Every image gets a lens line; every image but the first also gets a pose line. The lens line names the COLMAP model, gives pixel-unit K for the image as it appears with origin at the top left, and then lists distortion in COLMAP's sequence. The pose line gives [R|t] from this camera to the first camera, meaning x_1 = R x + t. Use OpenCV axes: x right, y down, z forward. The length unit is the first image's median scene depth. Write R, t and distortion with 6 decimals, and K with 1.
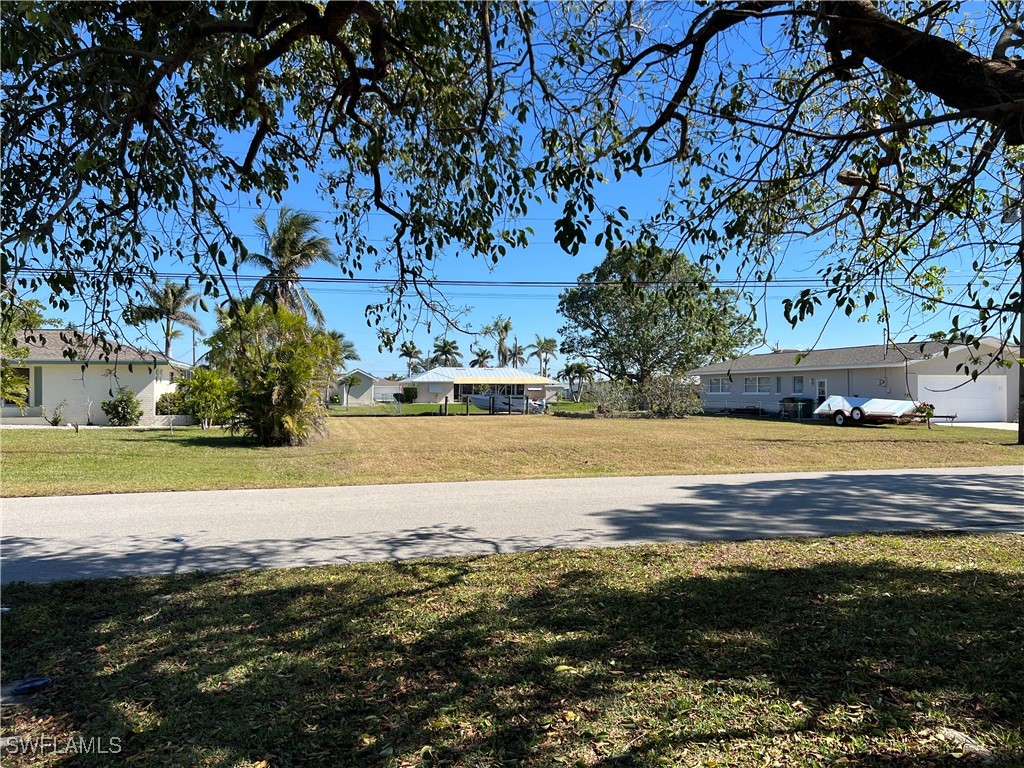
lens RADIAL K [[745.4, 0, 517.3], [0, 745.4, 383.6], [0, 0, 1]] dist [0.026895, -0.042062]
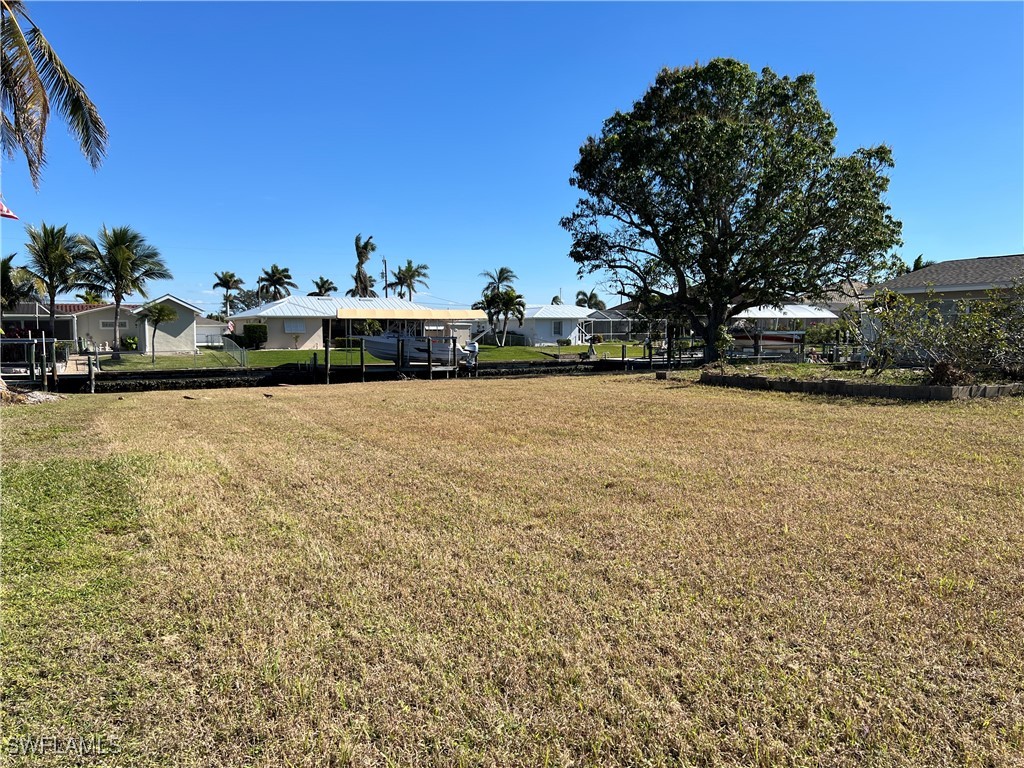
lens RADIAL K [[745.4, 0, 513.1], [0, 745.4, 375.5], [0, 0, 1]] dist [0.026895, -0.042062]
pose [[0.971143, -0.016316, 0.237940, -0.077699], [-0.000152, 0.997614, 0.069032, 0.004258], [-0.238499, -0.067076, 0.968824, 0.300179]]
